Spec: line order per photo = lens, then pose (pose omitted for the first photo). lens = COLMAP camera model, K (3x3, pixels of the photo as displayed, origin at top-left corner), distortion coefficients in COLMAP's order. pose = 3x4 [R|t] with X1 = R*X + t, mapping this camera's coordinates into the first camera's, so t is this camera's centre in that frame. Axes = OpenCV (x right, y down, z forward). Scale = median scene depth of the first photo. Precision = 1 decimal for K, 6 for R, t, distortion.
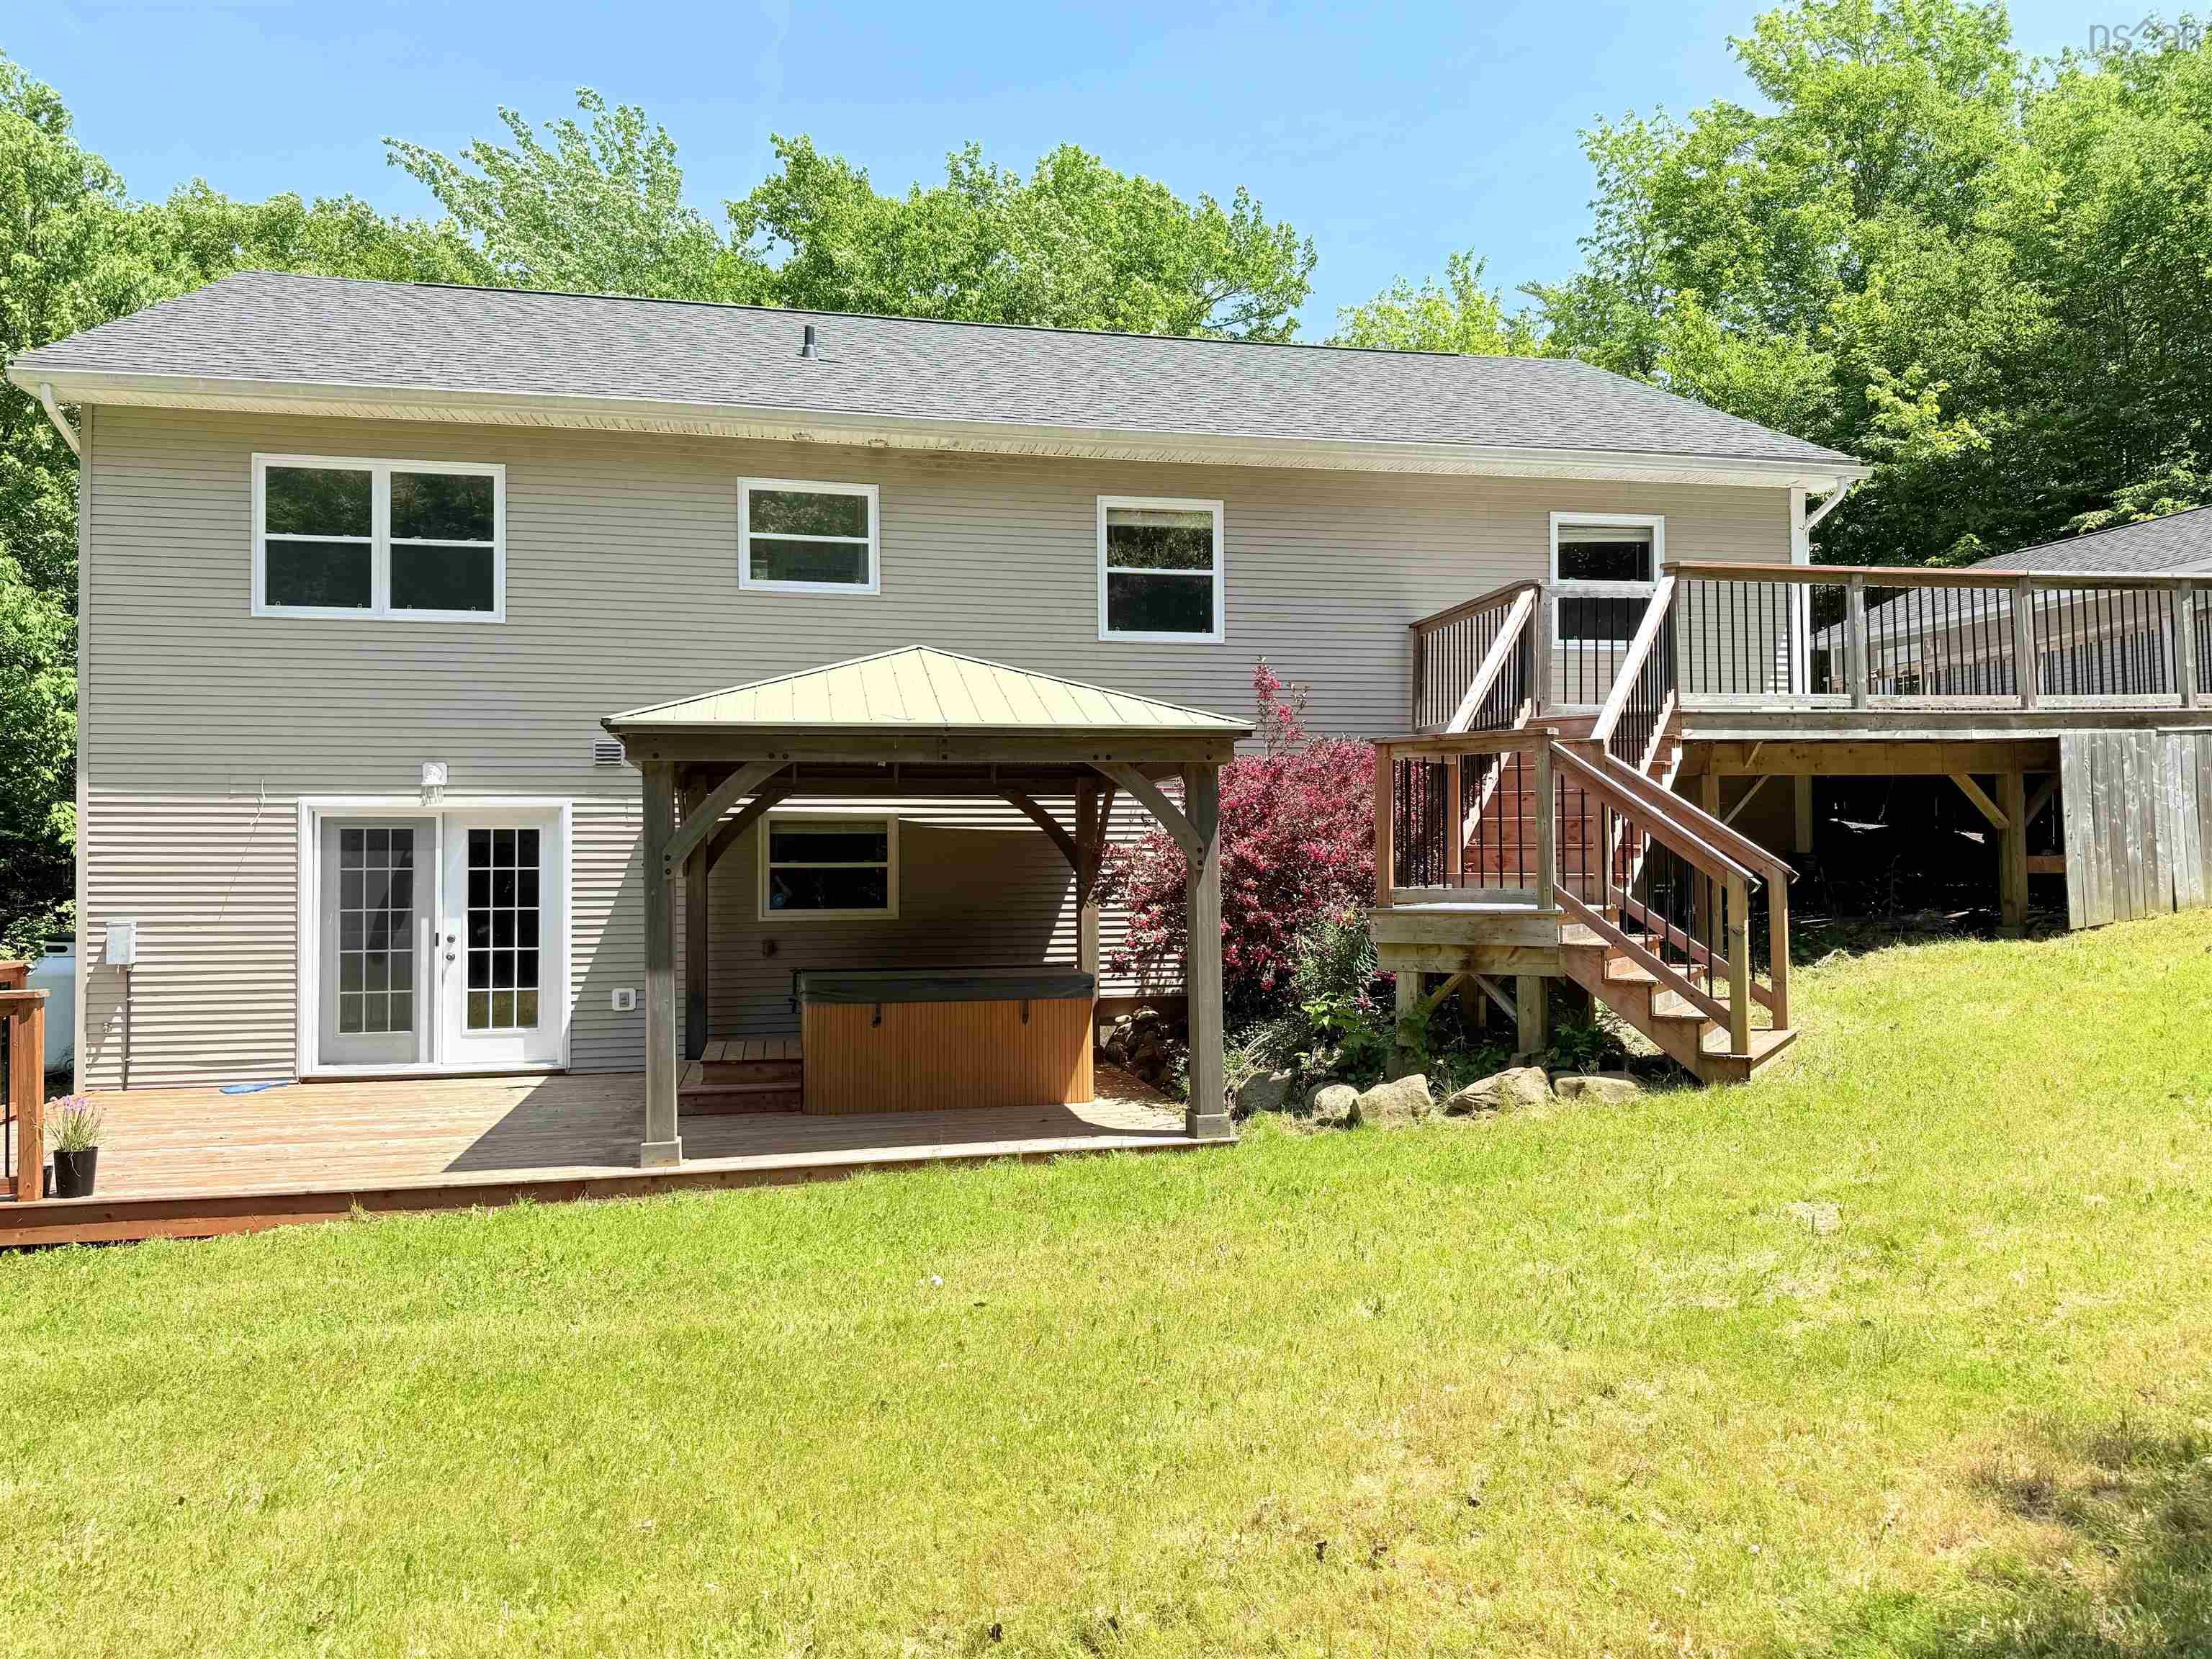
lens RADIAL K [[1525.0, 0, 1106.0], [0, 1525.0, 829.5], [0, 0, 1]] dist [0.081374, -0.106950]
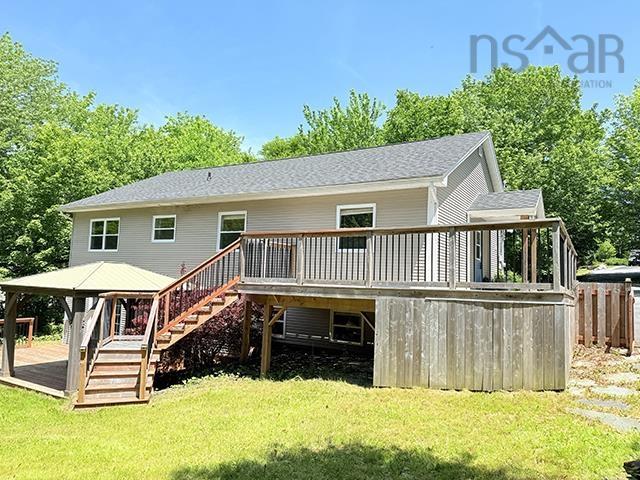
lens RADIAL K [[431.6, 0, 320.0], [0, 431.6, 240.0], [0, 0, 1]] dist [-0.004066, -0.005903]
pose [[0.756288, -0.026319, -0.653709, 0.876752], [-0.030925, 0.996636, -0.075903, -0.087032], [0.653507, 0.077620, 0.752930, 0.412610]]
